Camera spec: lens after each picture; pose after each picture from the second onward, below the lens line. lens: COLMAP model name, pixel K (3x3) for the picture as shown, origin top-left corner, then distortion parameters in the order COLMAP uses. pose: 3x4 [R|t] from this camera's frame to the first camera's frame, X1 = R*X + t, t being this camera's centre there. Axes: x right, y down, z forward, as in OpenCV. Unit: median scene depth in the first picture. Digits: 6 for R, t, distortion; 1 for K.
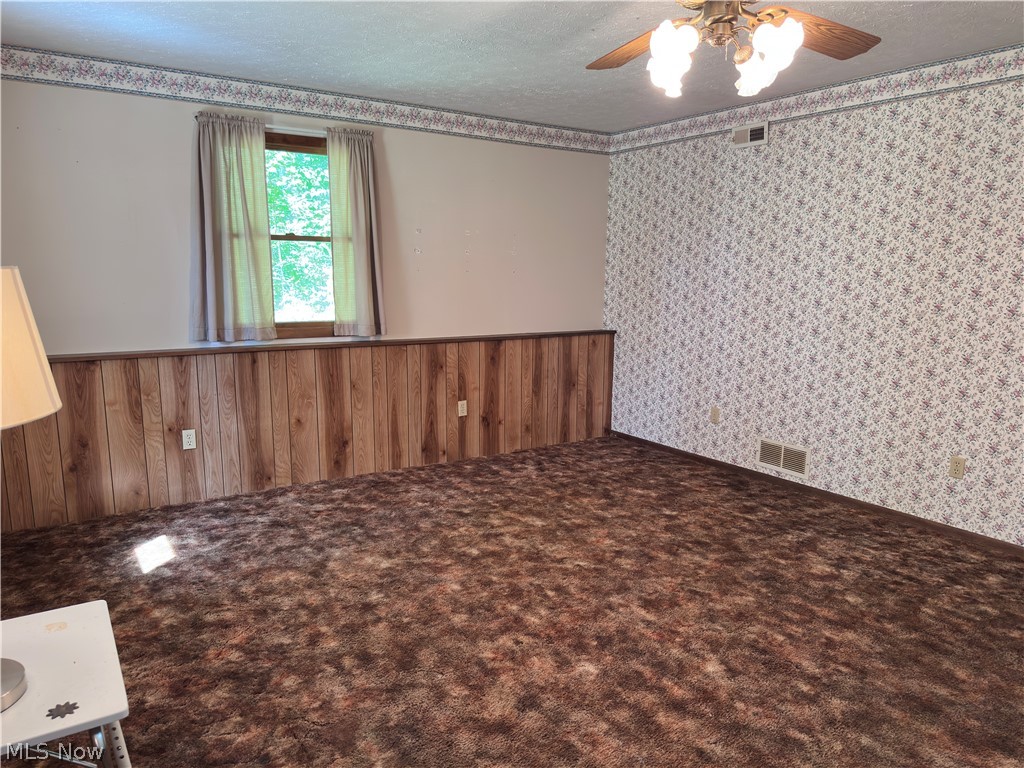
lens RADIAL K [[709.3, 0, 516.4], [0, 709.3, 386.5], [0, 0, 1]] dist [0.102291, -0.172650]
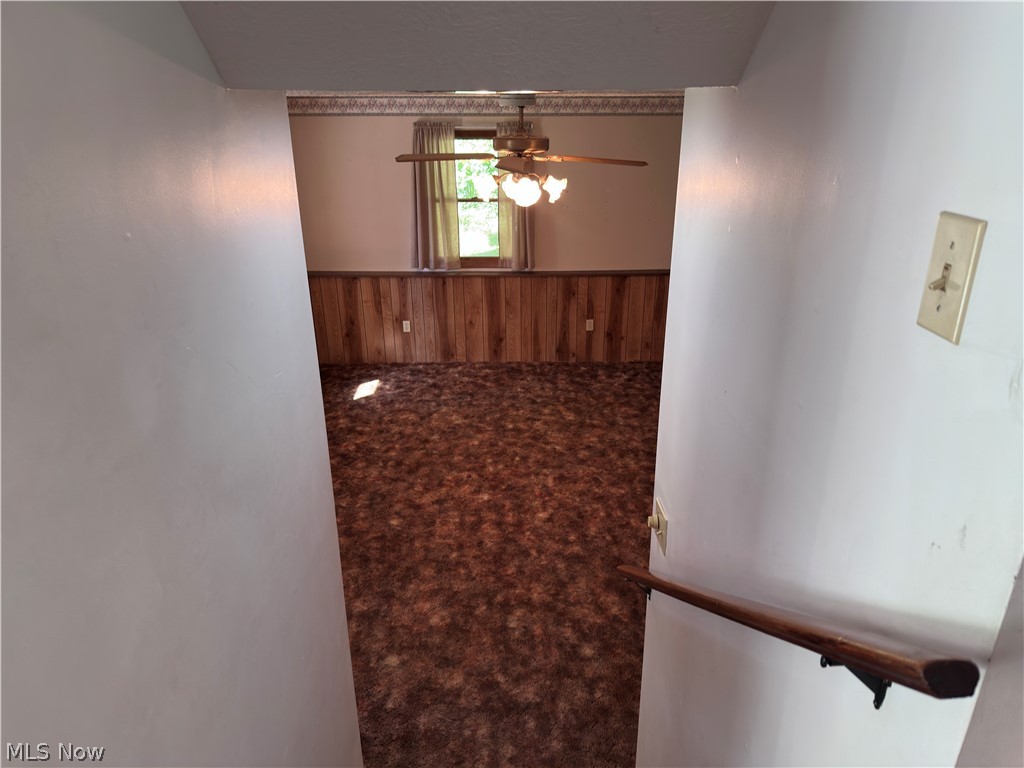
lens RADIAL K [[709.3, 0, 516.4], [0, 709.3, 386.5], [0, 0, 1]] dist [0.102291, -0.172650]
pose [[0.841704, 0.186442, -0.506729, 0.663227], [-0.076658, 0.970249, 0.229654, -0.201087], [0.534470, -0.154456, 0.830954, -0.284723]]
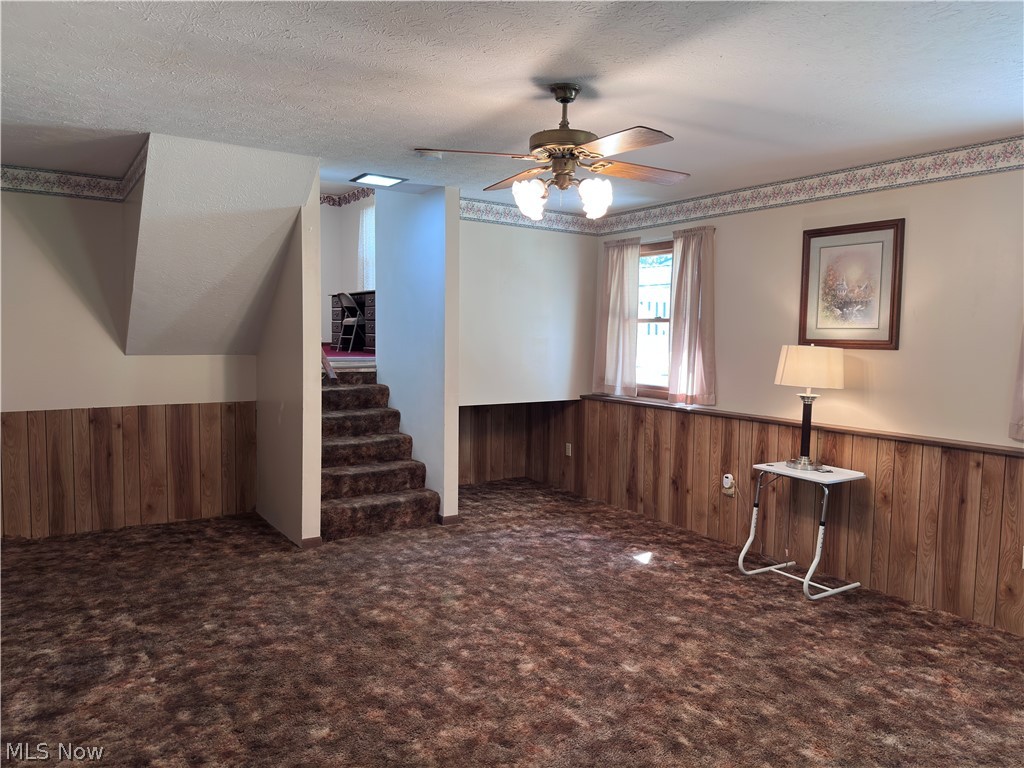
lens RADIAL K [[714.0, 0, 531.3], [0, 714.0, 384.0], [0, 0, 1]] dist [0.037753, -0.078208]
pose [[-0.999562, -0.024295, -0.016918, 0.188290], [-0.027641, 0.970536, 0.239367, -0.227550], [0.010604, 0.239729, -0.970782, 1.297484]]
